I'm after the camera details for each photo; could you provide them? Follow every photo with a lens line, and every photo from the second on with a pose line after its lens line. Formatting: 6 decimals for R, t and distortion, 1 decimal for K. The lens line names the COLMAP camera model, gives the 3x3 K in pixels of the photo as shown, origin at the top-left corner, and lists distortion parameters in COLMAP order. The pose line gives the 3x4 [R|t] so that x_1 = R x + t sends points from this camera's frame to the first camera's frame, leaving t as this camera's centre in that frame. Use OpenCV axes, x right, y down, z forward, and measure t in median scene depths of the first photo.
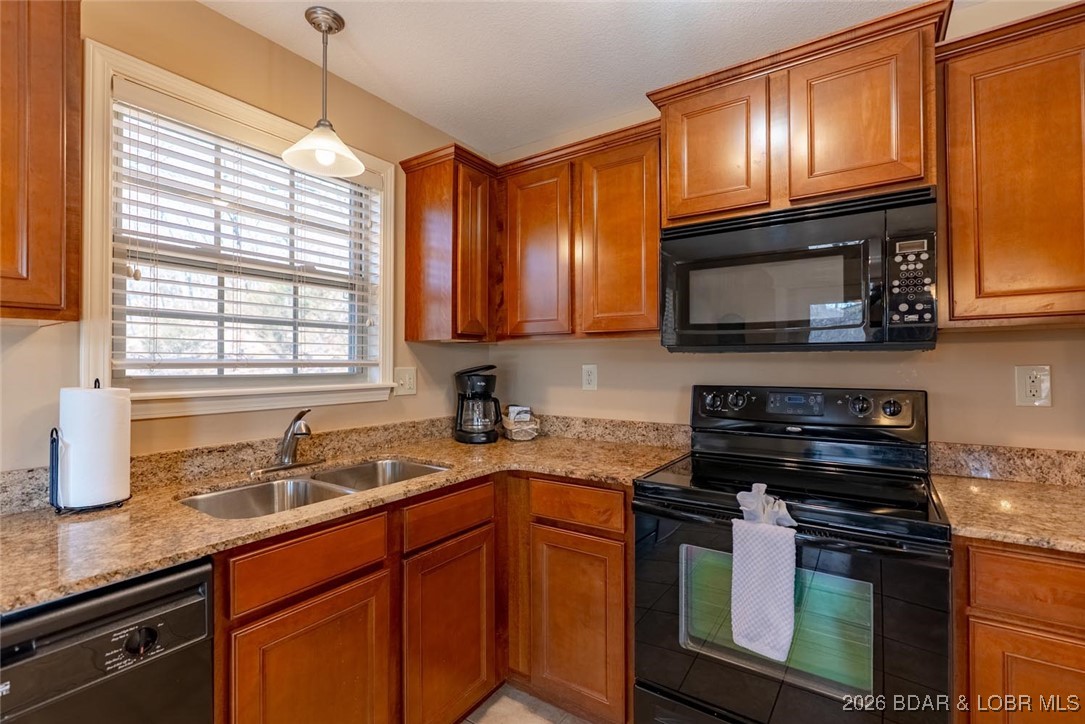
lens RADIAL K [[492.2, 0, 544.9], [0, 492.2, 359.4], [0, 0, 1]] dist [-0.009707, 0.003398]
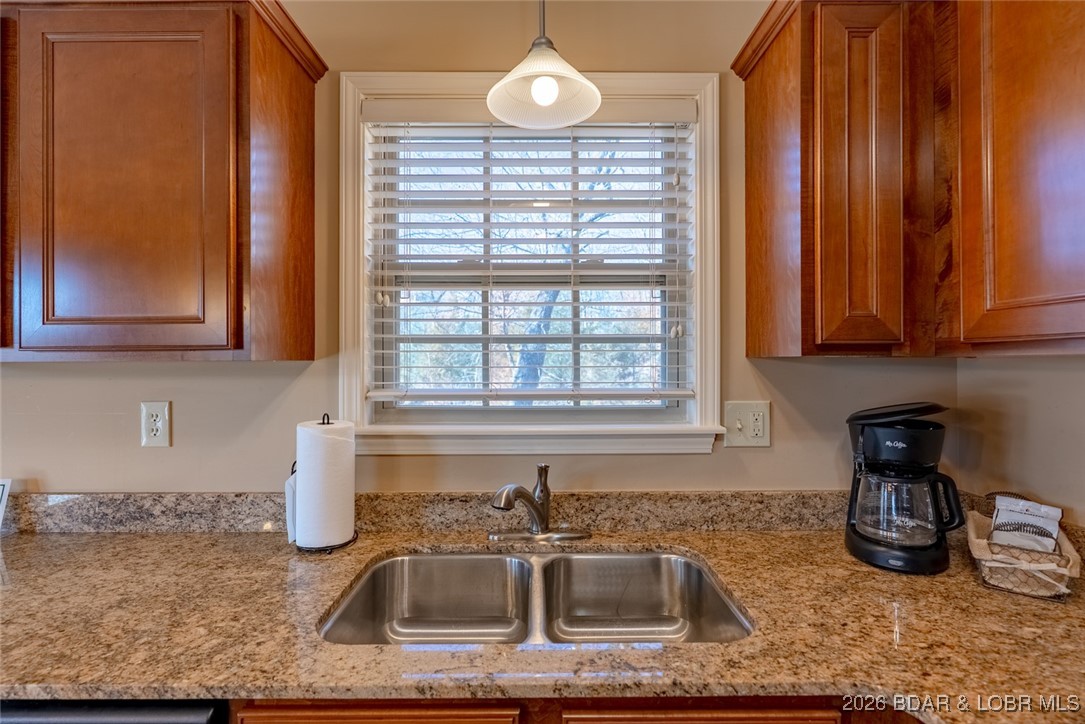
lens RADIAL K [[492.2, 0, 538.3], [0, 492.2, 362.2], [0, 0, 1]] dist [-0.009707, 0.003398]
pose [[0.561307, 0.000484, -0.827608, 0.085518], [0.007301, 0.999958, 0.005537, -0.043865], [0.827576, -0.009151, 0.561280, 0.534560]]
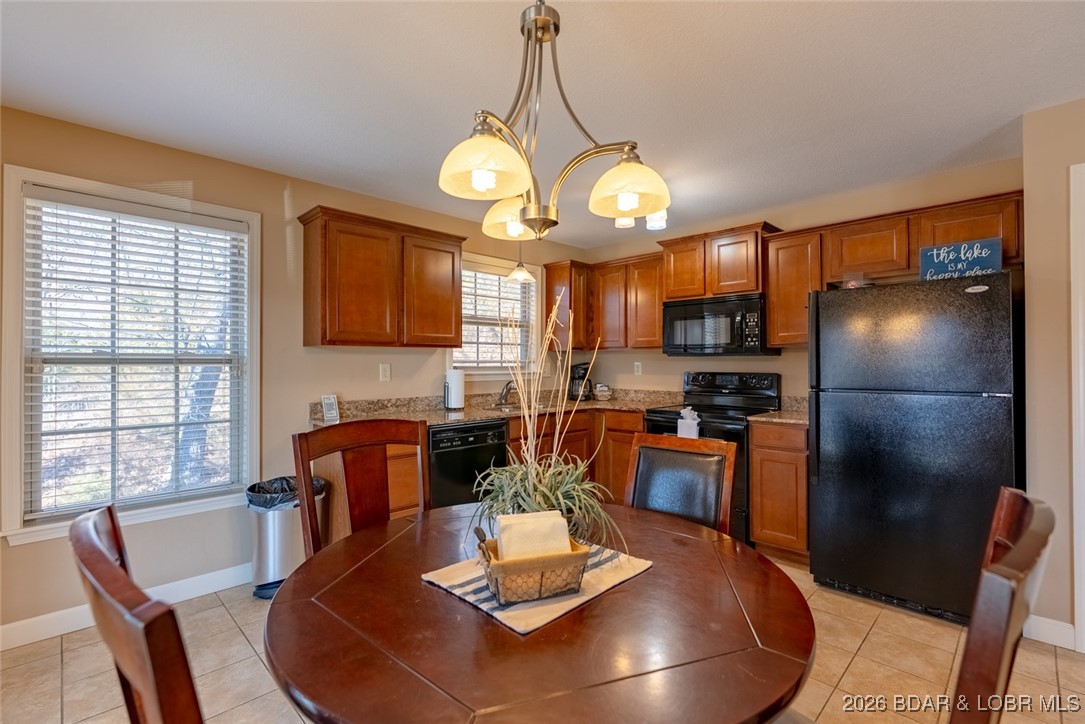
lens RADIAL K [[492.2, 0, 543.5], [0, 492.2, 359.7], [0, 0, 1]] dist [-0.009707, 0.003398]
pose [[0.981586, -0.001169, -0.191016, 0.120001], [0.001689, 0.999995, 0.002559, -0.006063], [0.191012, -0.002835, 0.981584, -1.220345]]
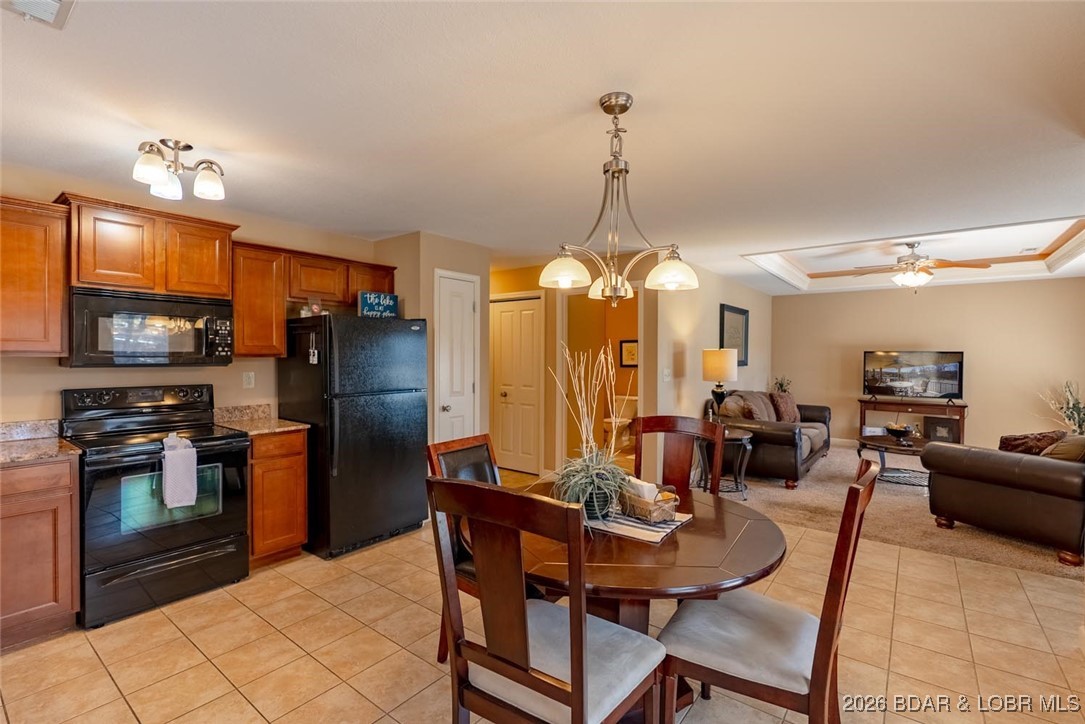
lens RADIAL K [[492.2, 0, 537.9], [0, 492.2, 358.3], [0, 0, 1]] dist [-0.009707, 0.003398]
pose [[0.066187, -0.001731, 0.997806, -1.065710], [-0.011561, 0.999930, 0.002502, -0.060192], [-0.997740, -0.011702, 0.066163, -0.473194]]
